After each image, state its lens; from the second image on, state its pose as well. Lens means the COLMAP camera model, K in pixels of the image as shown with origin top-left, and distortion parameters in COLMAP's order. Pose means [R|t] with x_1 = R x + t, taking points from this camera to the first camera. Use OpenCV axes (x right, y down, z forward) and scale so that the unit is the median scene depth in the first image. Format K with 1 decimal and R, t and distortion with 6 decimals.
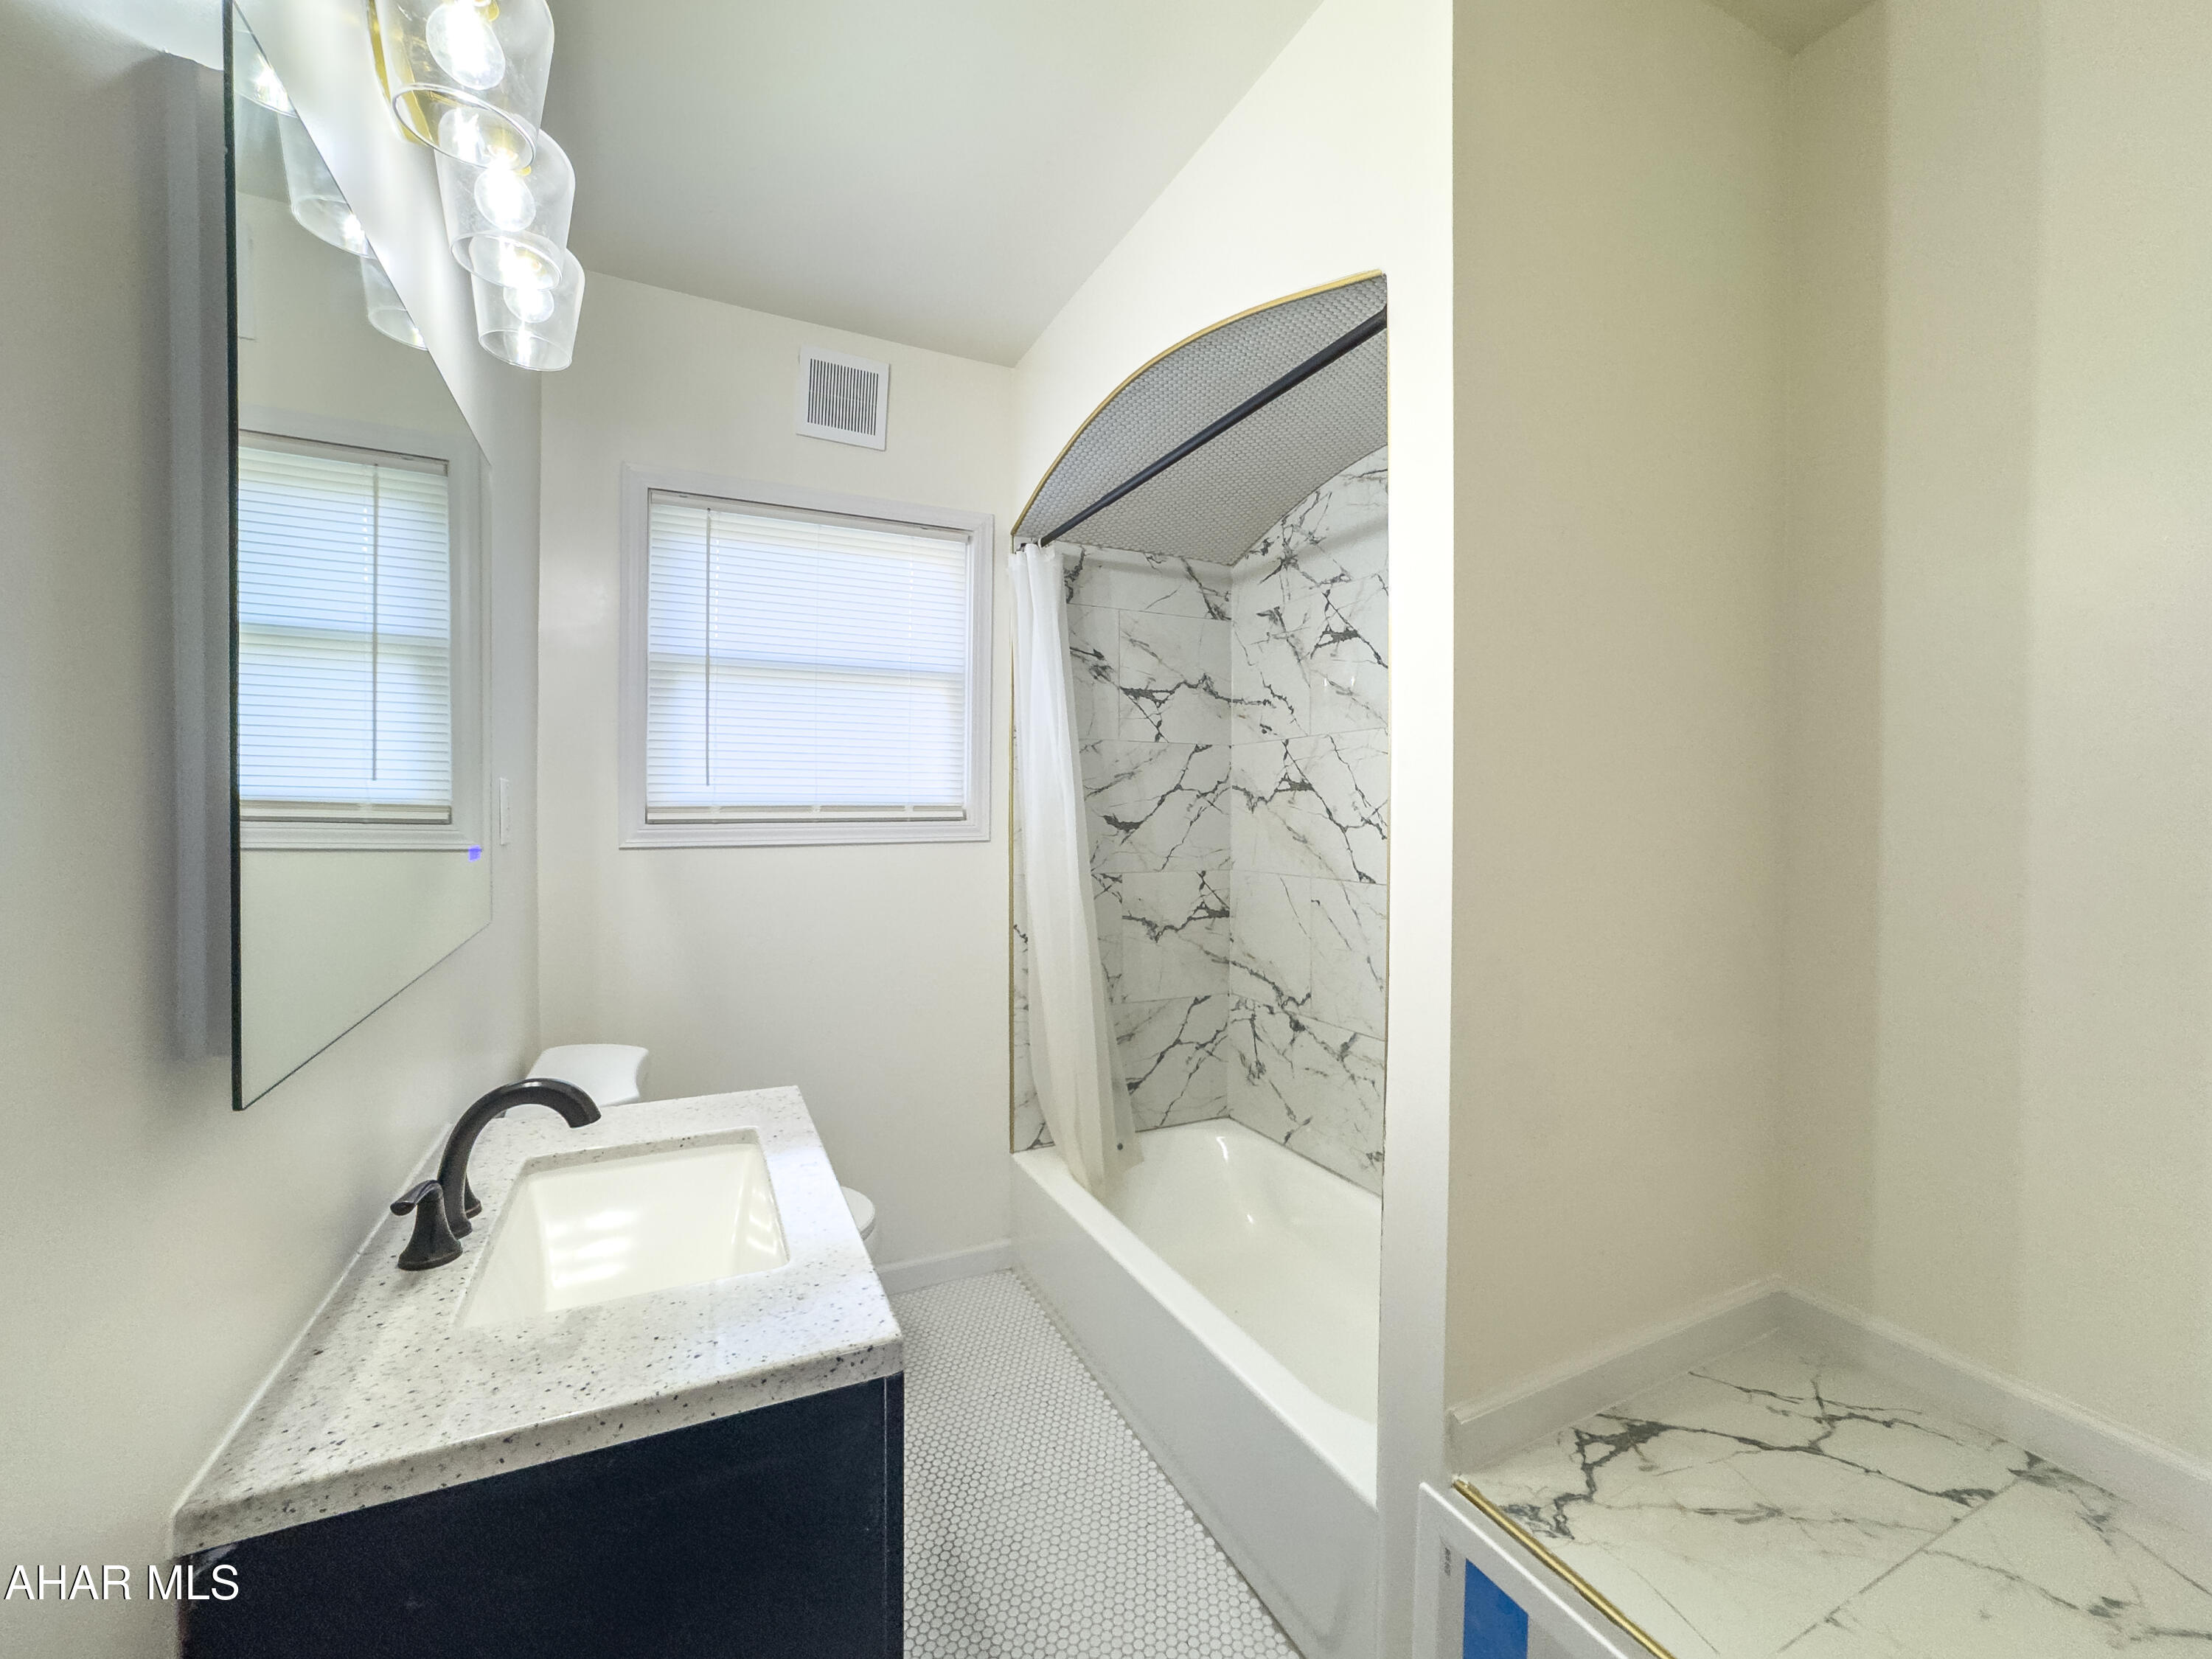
lens RADIAL K [[930.7, 0, 1109.5], [0, 930.7, 744.6], [0, 0, 1]] dist [-0.039889, 0.015826]
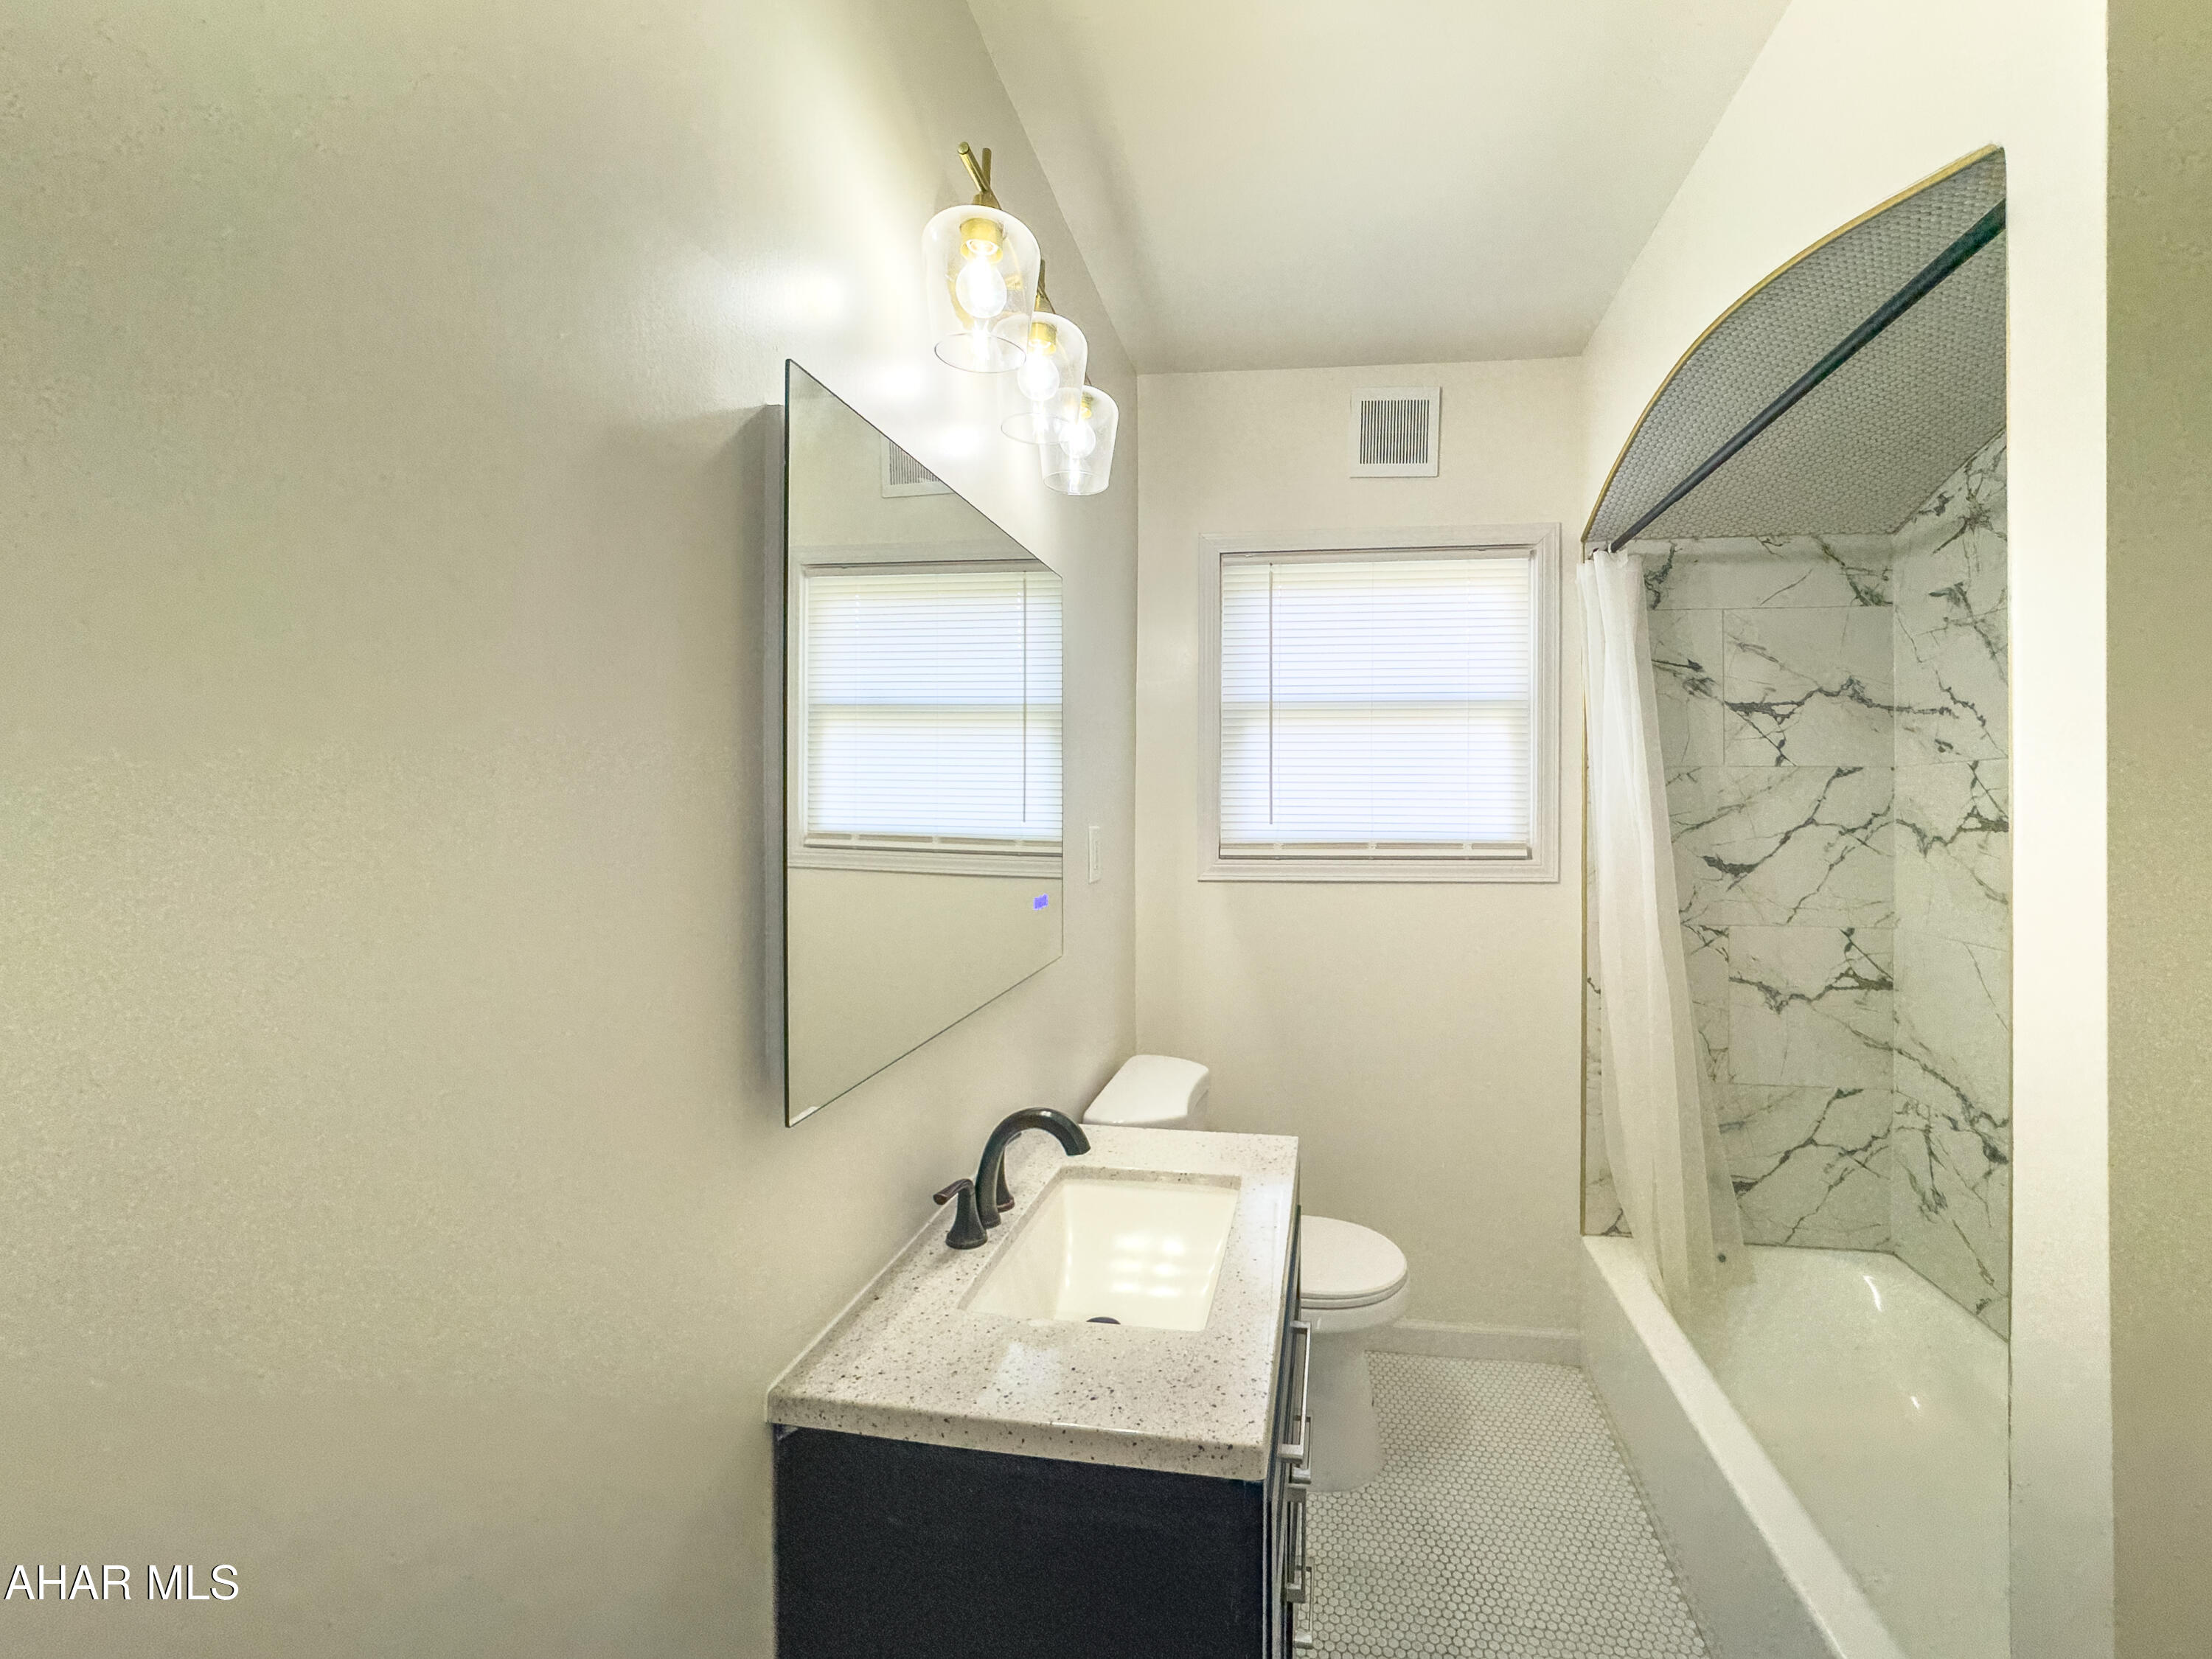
lens RADIAL K [[948.3, 0, 1200.4], [0, 948.3, 721.6], [0, 0, 1]] dist [-0.040374, 0.018712]
pose [[0.829101, -0.040575, -0.557625, 0.099988], [0.032125, 0.999173, -0.024939, -0.042032], [0.558175, 0.002763, 0.829718, 0.028793]]
